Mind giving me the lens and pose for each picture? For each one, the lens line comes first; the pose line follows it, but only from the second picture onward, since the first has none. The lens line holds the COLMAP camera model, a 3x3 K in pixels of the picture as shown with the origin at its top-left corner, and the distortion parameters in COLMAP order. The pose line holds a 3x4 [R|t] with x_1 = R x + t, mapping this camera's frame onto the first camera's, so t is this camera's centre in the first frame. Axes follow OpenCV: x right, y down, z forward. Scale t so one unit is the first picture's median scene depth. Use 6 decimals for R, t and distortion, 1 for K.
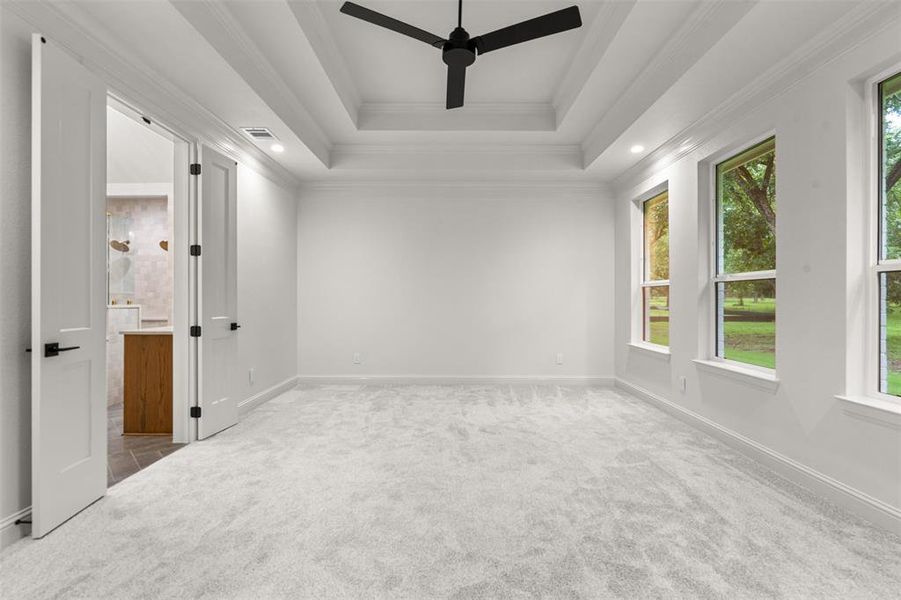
lens RADIAL K [[403.4, 0, 448.1], [0, 403.4, 297.5], [0, 0, 1]] dist [-0.001349, 0.000283]
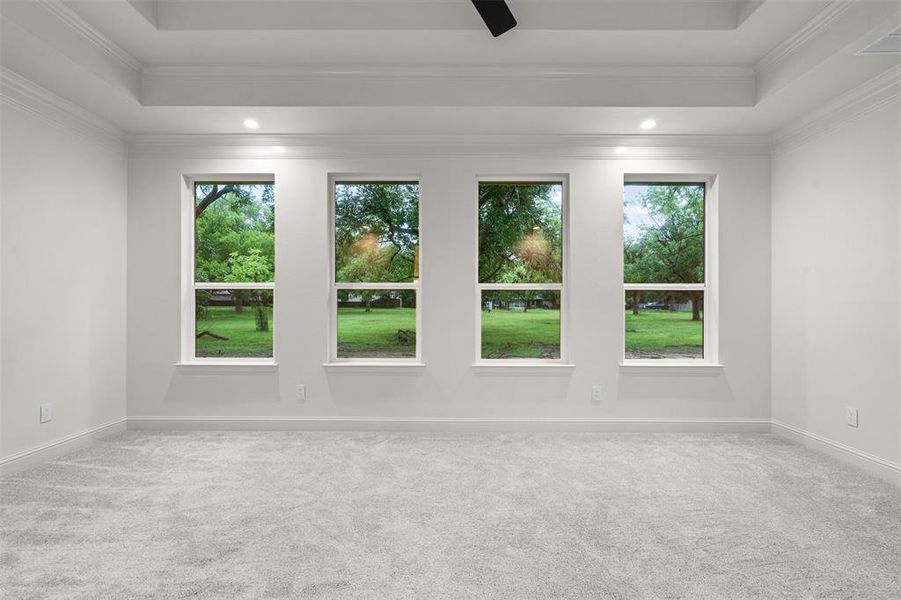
lens RADIAL K [[410.0, 0, 449.7], [0, 410.0, 301.8], [0, 0, 1]] dist [-0.003972, 0.000059]
pose [[0.009111, 0.007227, 0.999932, -0.453349], [-0.007733, 0.999944, -0.007157, 0.000627], [-0.999929, -0.007667, 0.009166, 0.719558]]
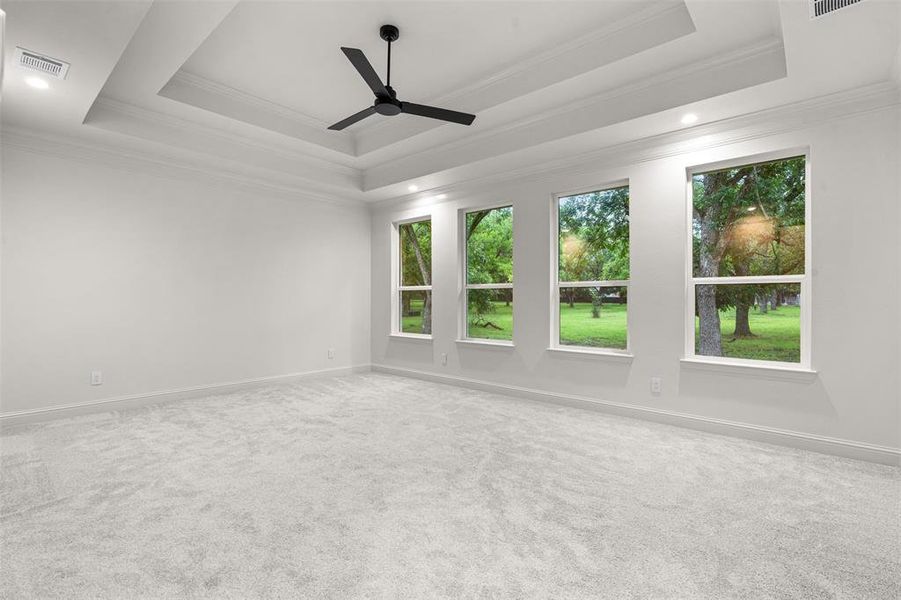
lens RADIAL K [[414.3, 0, 443.3], [0, 414.3, 298.6], [0, 0, 1]] dist [0.001992, 0.000405]
pose [[0.668385, 0.003412, 0.743808, -0.603464], [-0.005104, 0.999987, 0.000000, -0.002139], [-0.743798, -0.003797, 0.668393, 0.002121]]
